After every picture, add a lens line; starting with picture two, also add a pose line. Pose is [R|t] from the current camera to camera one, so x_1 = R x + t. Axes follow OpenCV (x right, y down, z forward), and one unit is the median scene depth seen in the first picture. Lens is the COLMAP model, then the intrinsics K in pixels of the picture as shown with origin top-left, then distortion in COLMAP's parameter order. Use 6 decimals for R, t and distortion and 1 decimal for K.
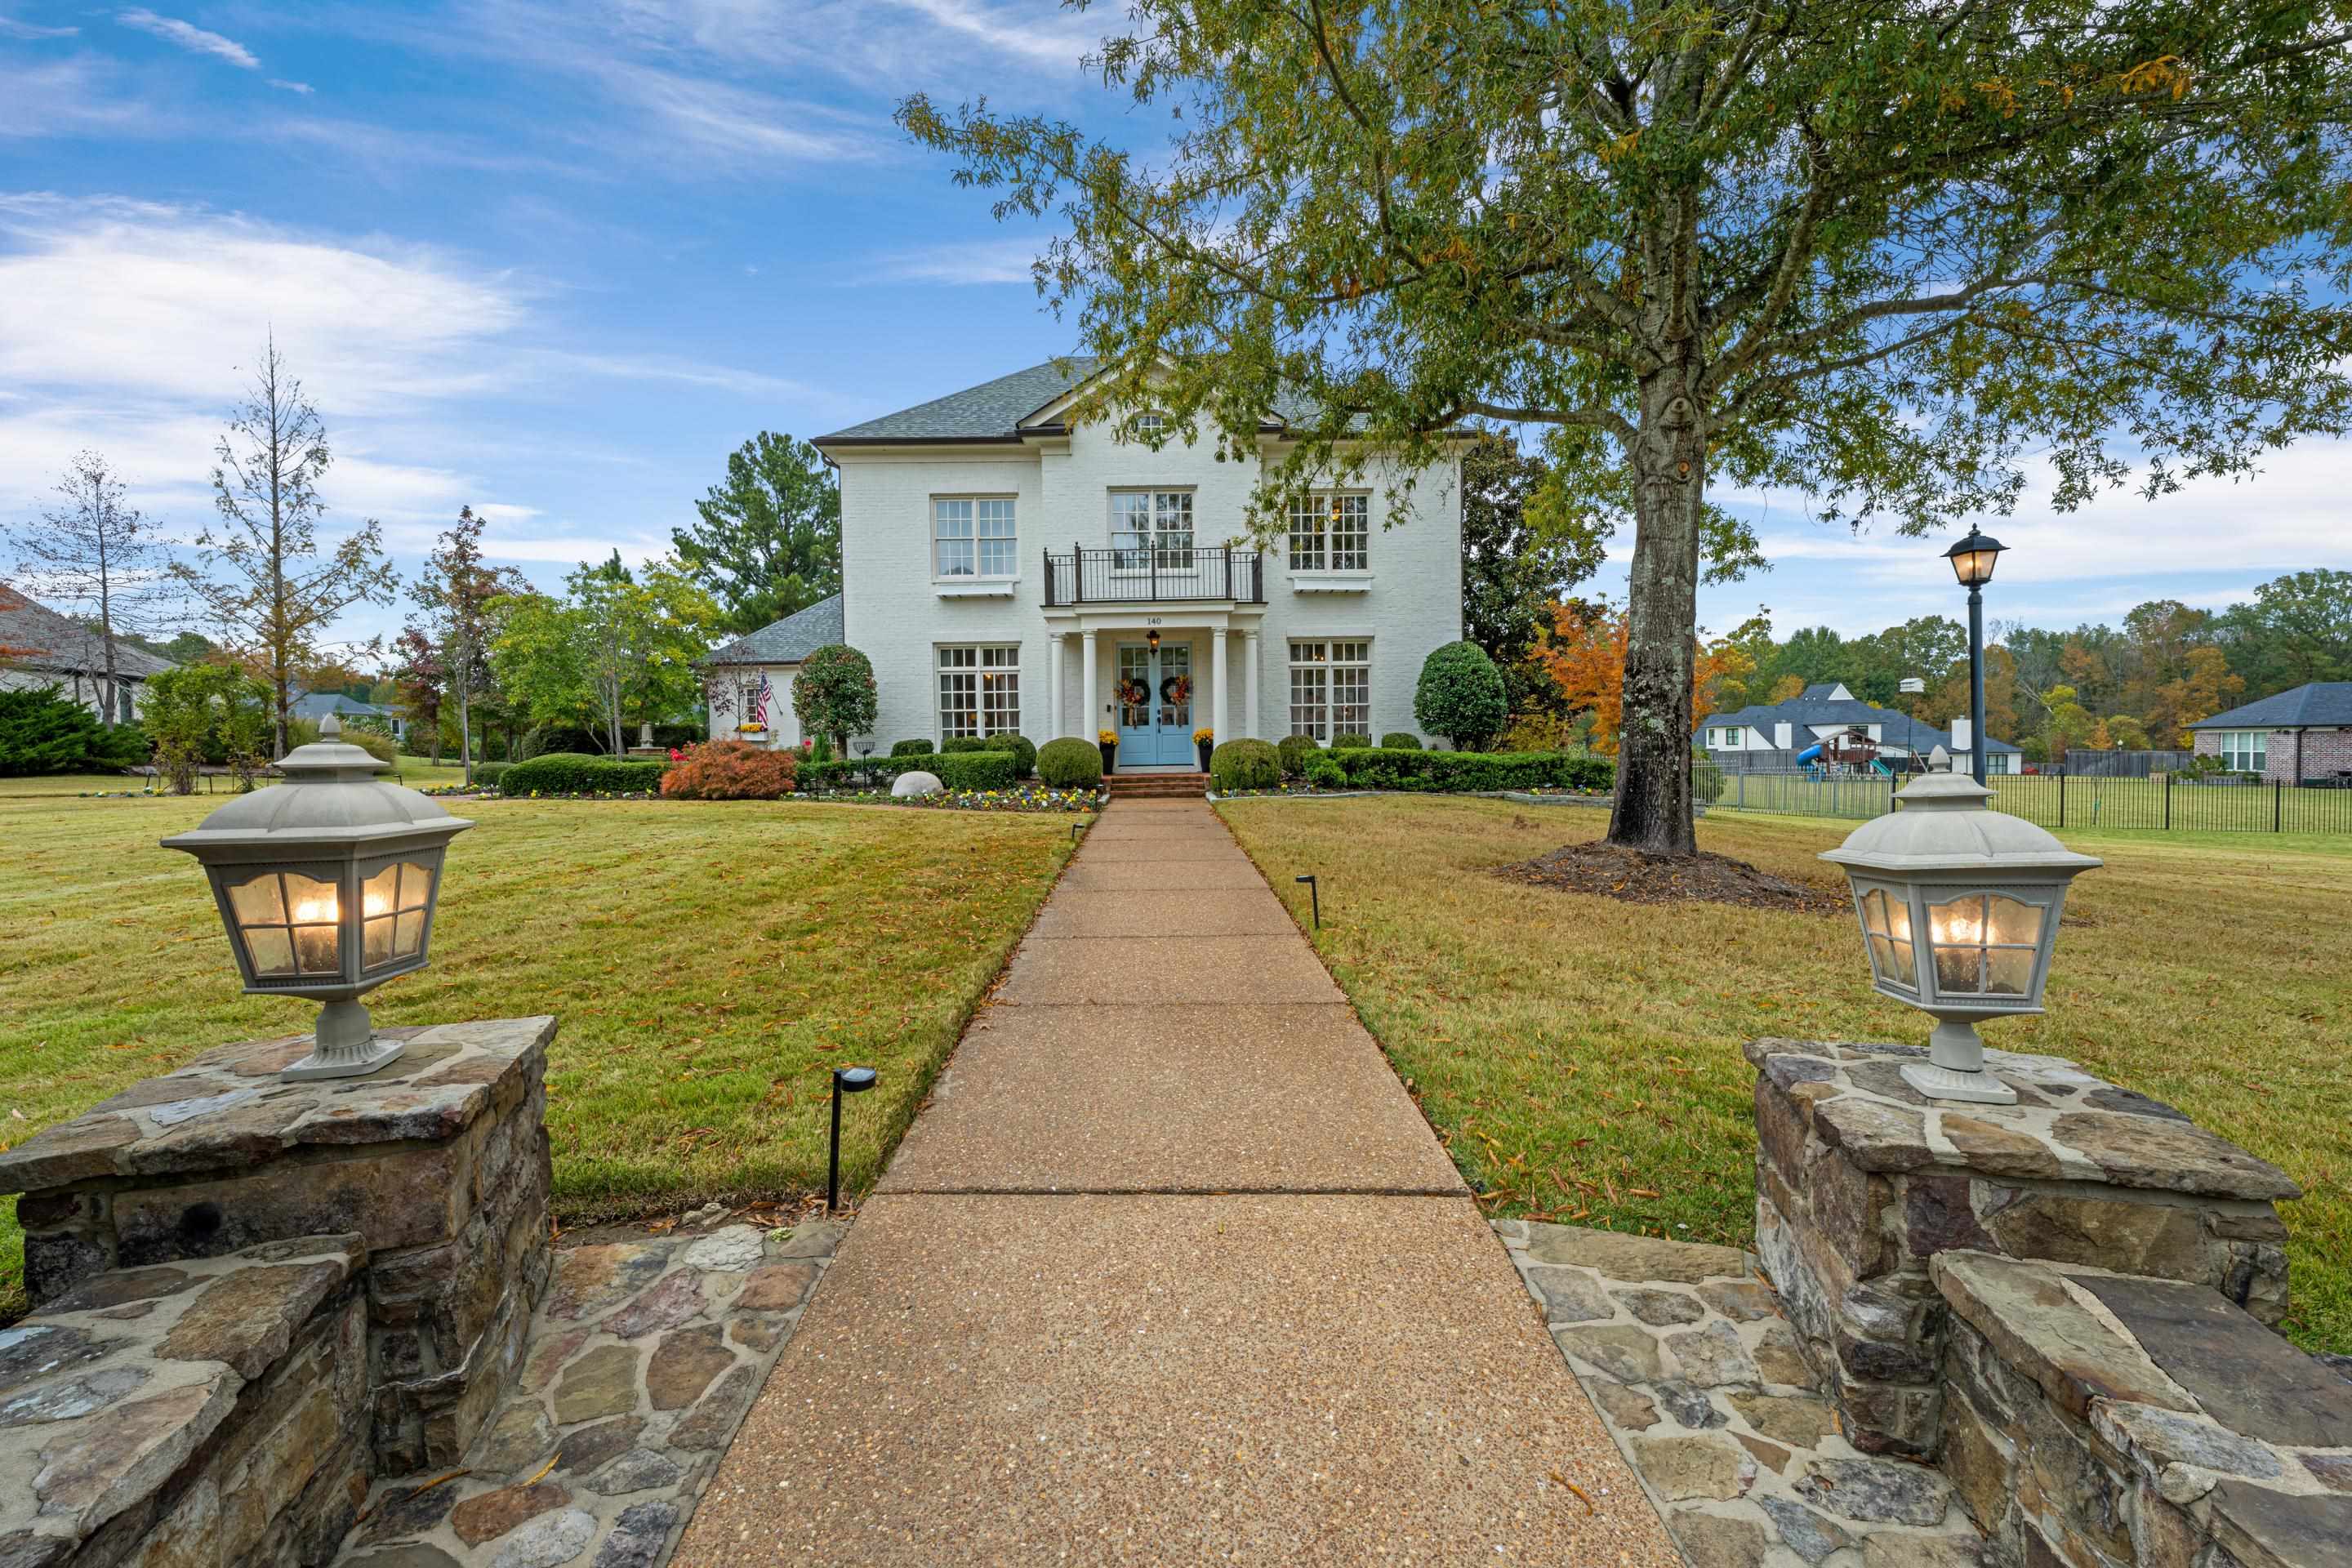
lens RADIAL K [[952.0, 0, 1173.8], [0, 952.0, 784.3], [0, 0, 1]] dist [-0.001230, -0.000218]
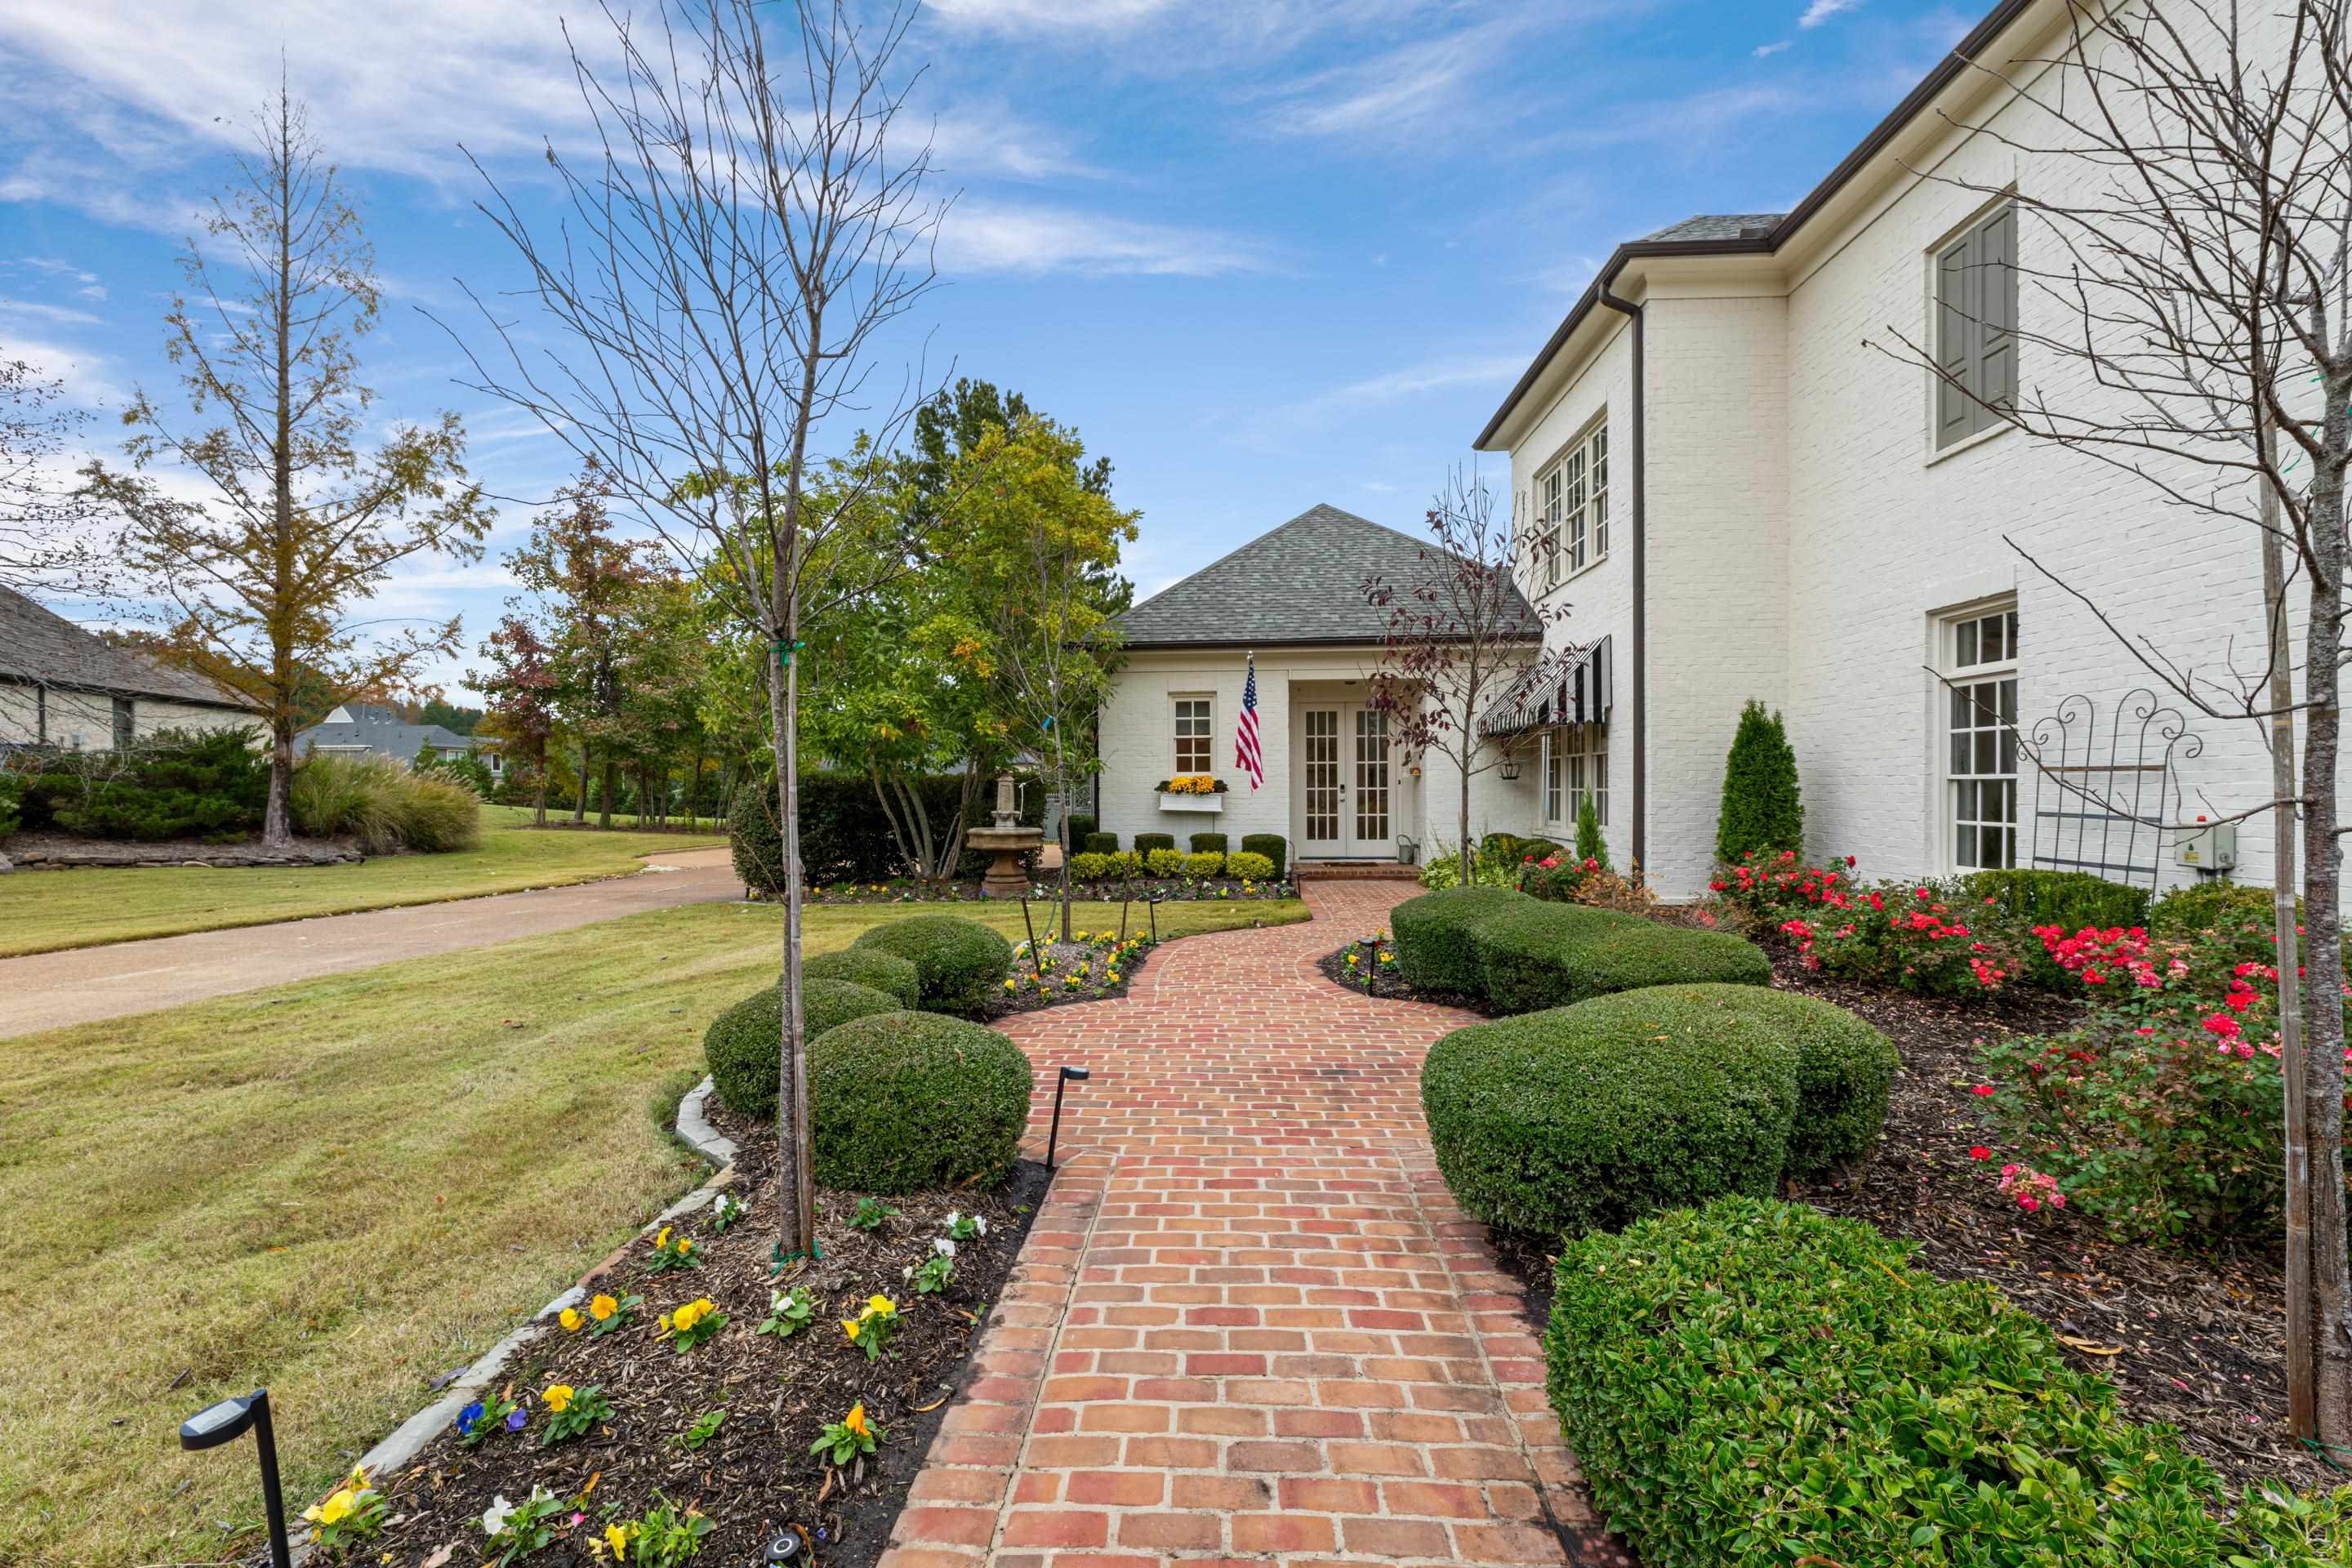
lens RADIAL K [[952.0, 0, 1173.3], [0, 952.0, 793.4], [0, 0, 1]] dist [-0.001230, -0.000218]
pose [[0.997545, 0.007669, -0.069601, -0.298023], [-0.009599, 0.999578, -0.027432, -0.029609], [0.069361, 0.028033, 0.997198, 0.378100]]
